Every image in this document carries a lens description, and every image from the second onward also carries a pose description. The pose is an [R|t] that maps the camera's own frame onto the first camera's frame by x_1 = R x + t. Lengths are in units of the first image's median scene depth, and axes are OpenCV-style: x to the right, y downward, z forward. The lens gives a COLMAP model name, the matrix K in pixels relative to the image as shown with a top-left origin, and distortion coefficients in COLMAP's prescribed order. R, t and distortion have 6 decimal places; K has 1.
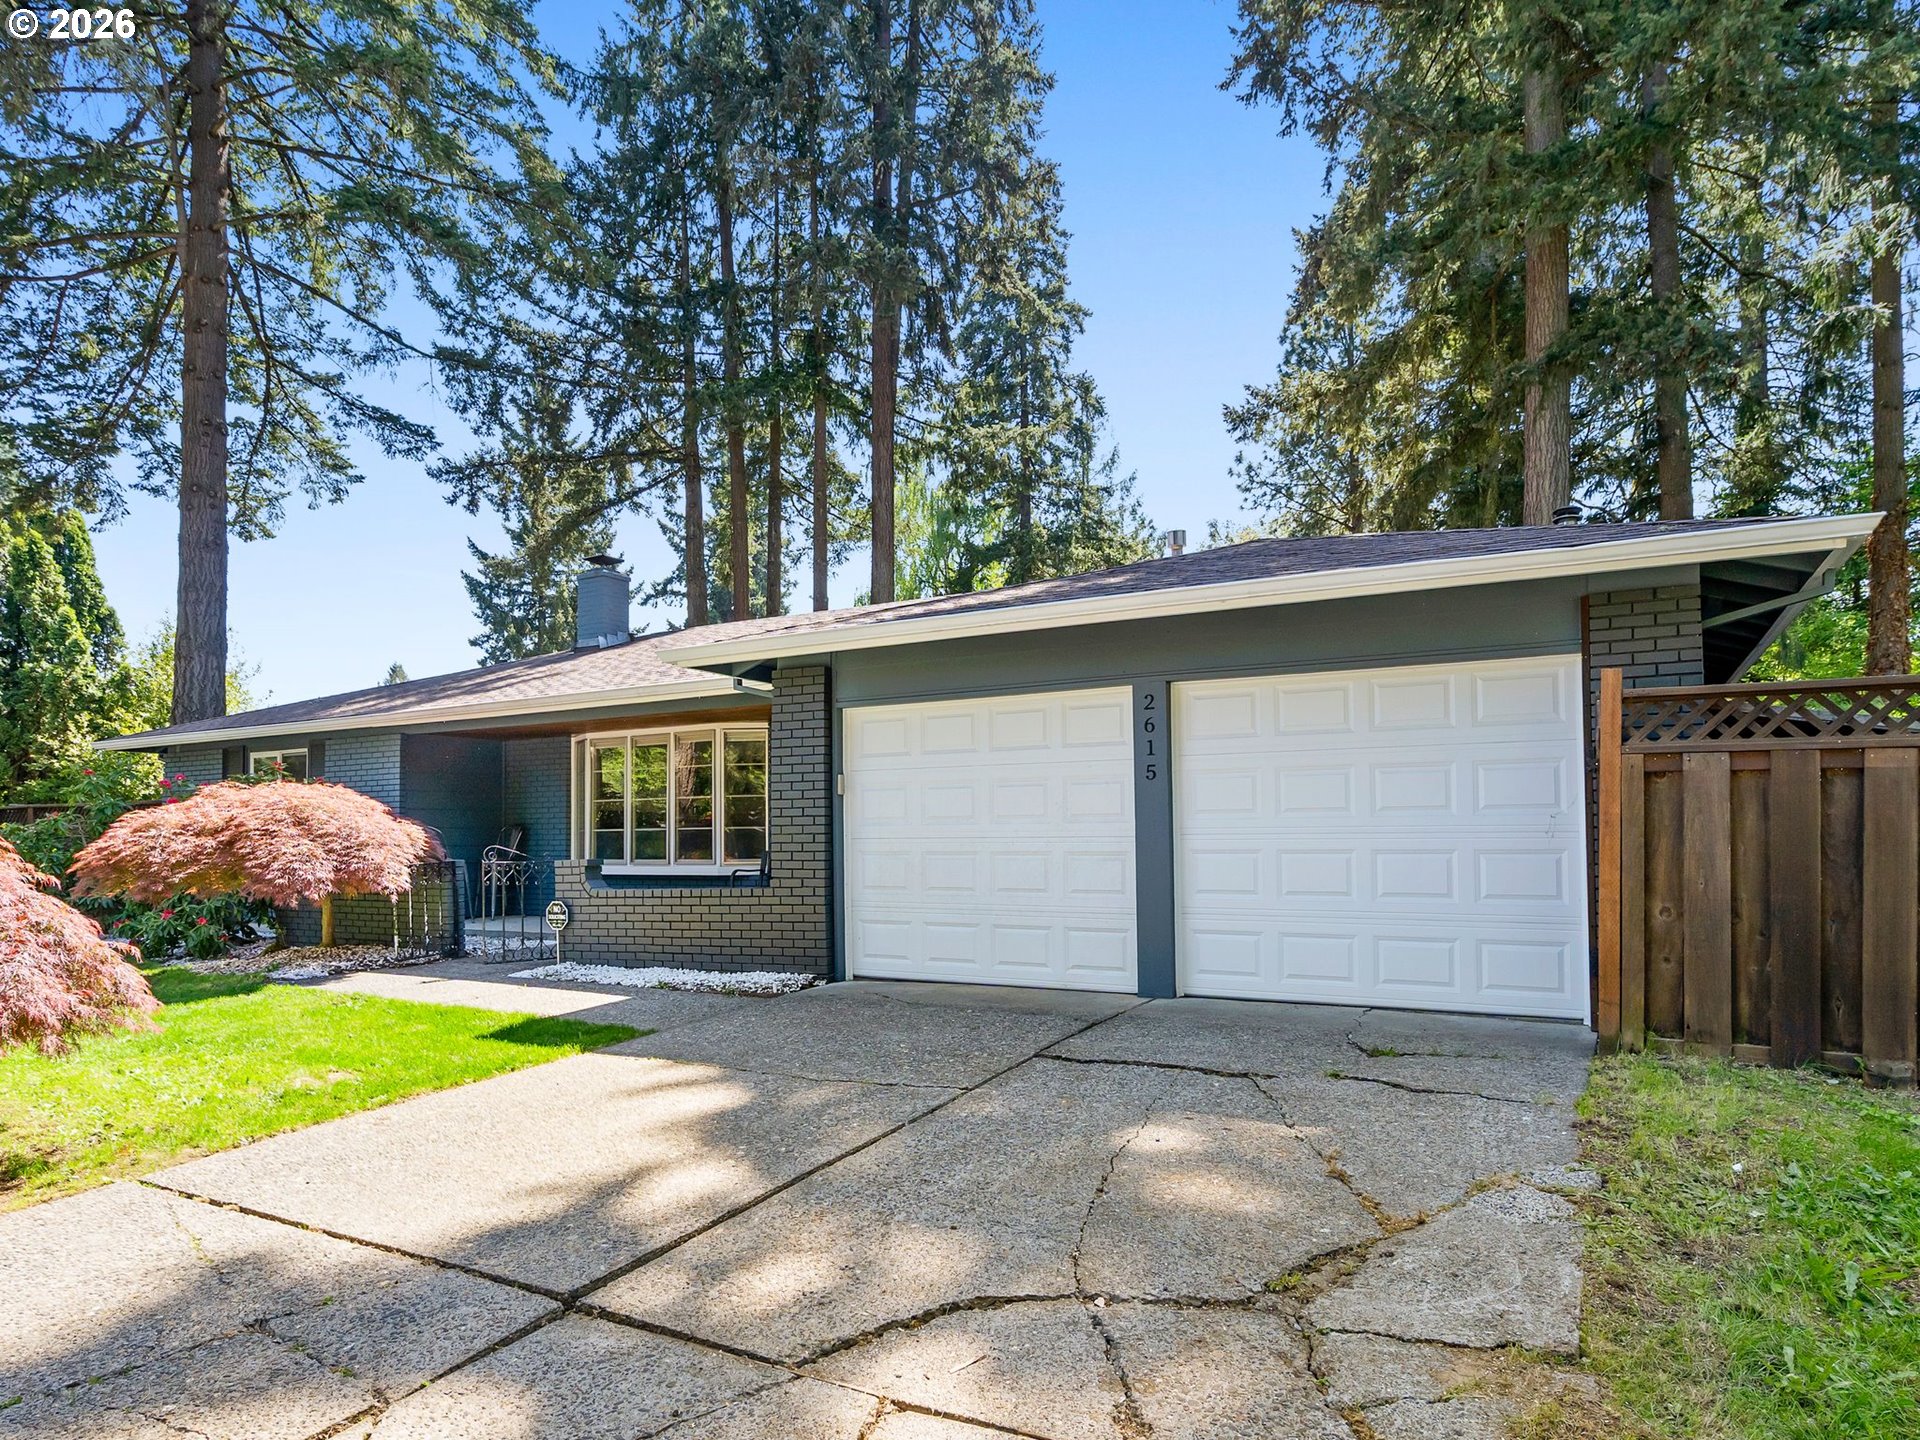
lens RADIAL K [[1647.3, 0, 1011.1], [0, 1647.3, 765.3], [0, 0, 1]] dist [-0.003408, -0.001926]
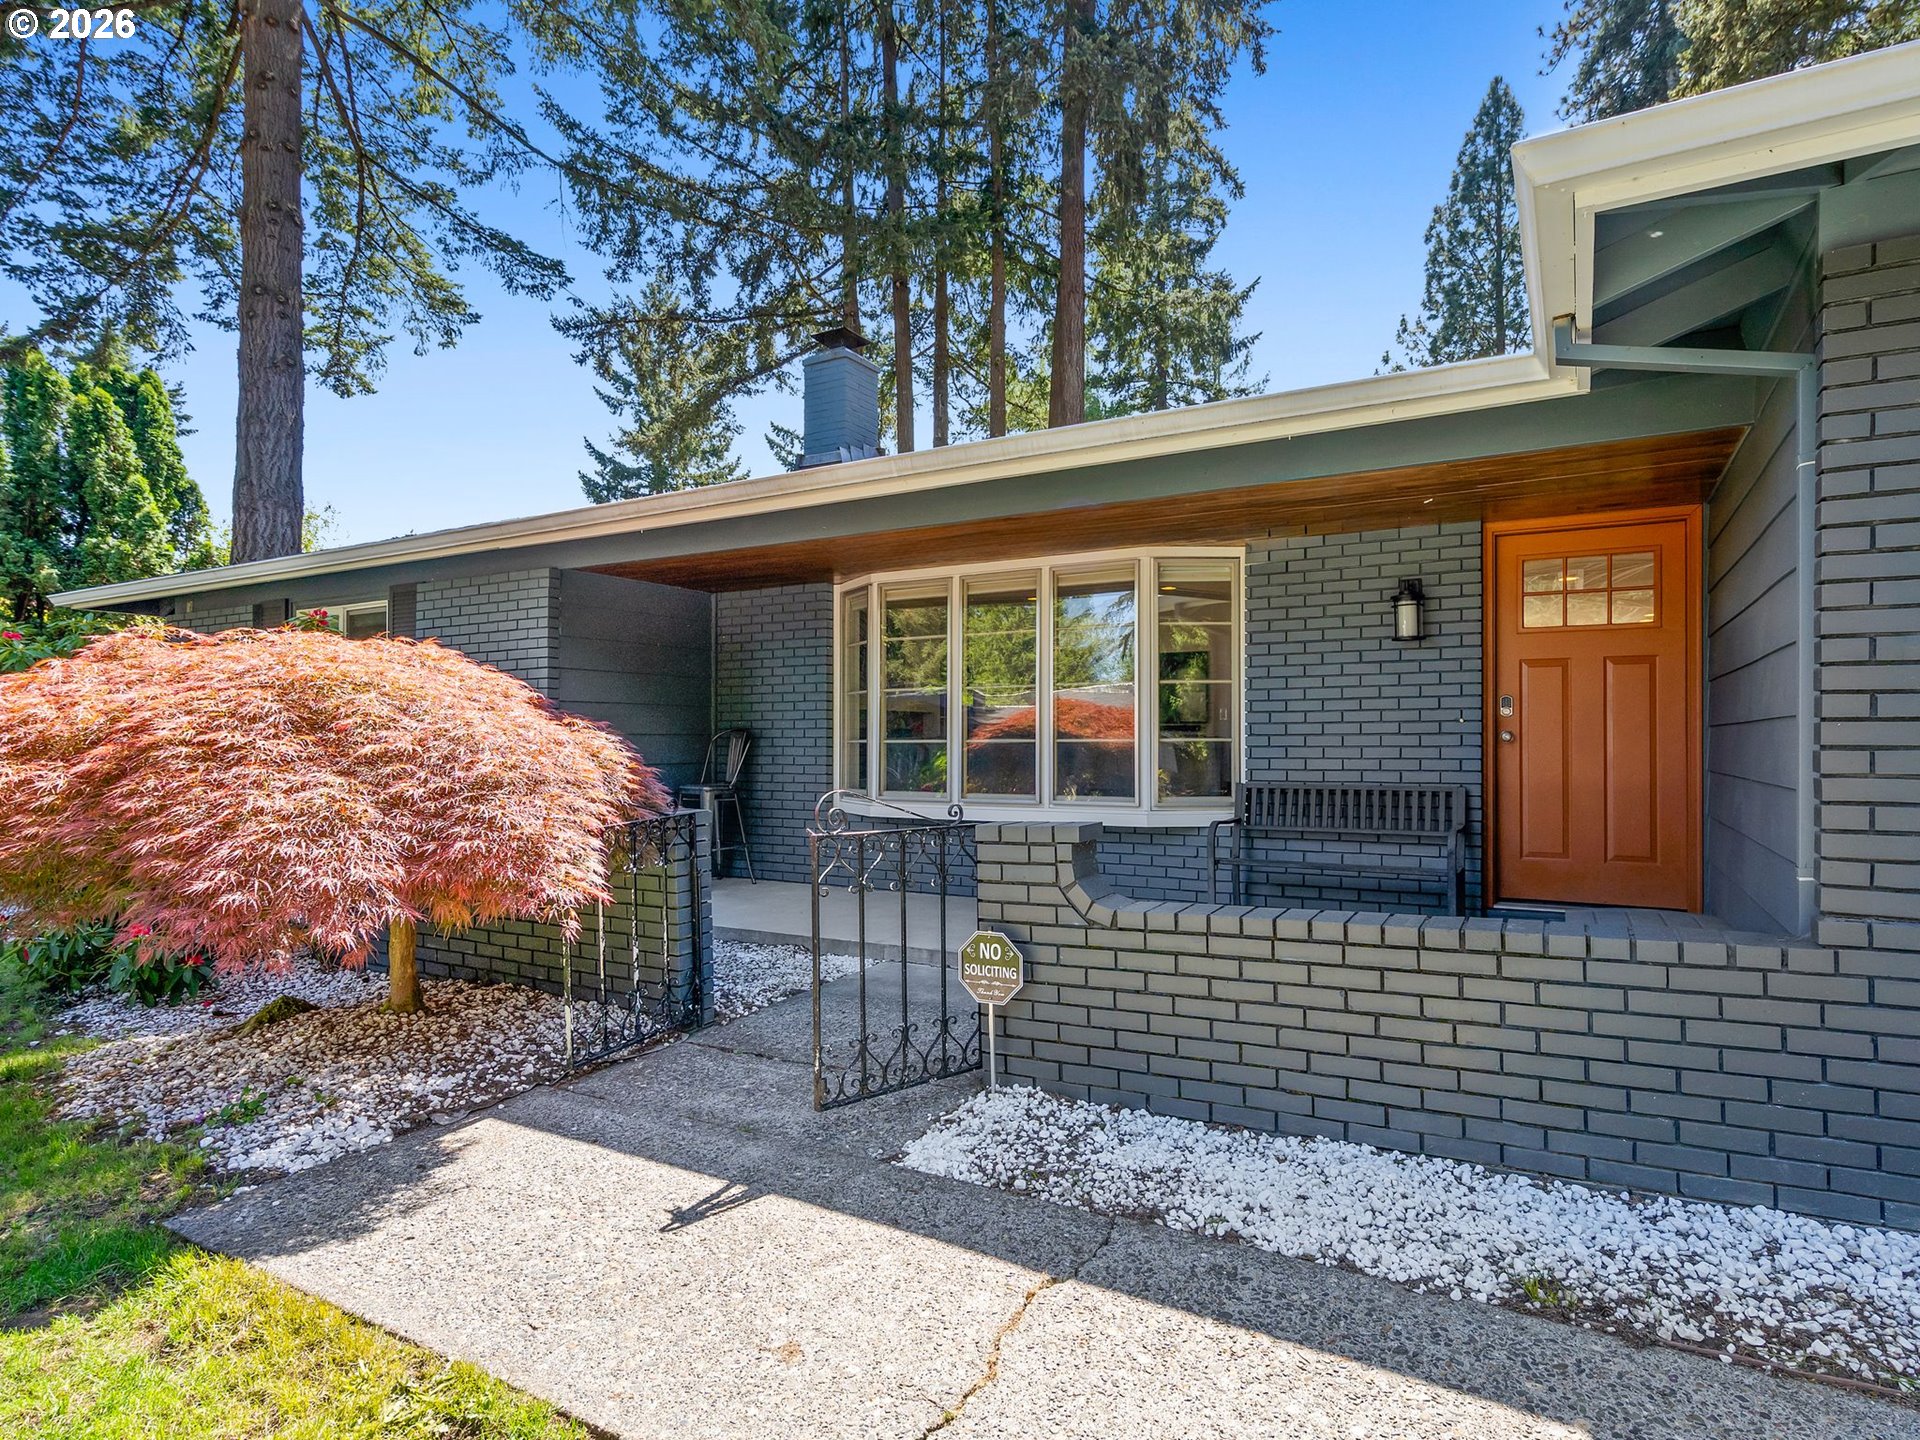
lens RADIAL K [[1136.8, 0, 960.0], [0, 1136.8, 720.0], [0, 0, 1]] dist [-0.002003, 0.002920]
pose [[0.999625, 0.008401, 0.026059, -0.159876], [-0.009133, 0.999563, 0.028130, 0.013897], [-0.025811, -0.028357, 0.999265, 0.403867]]
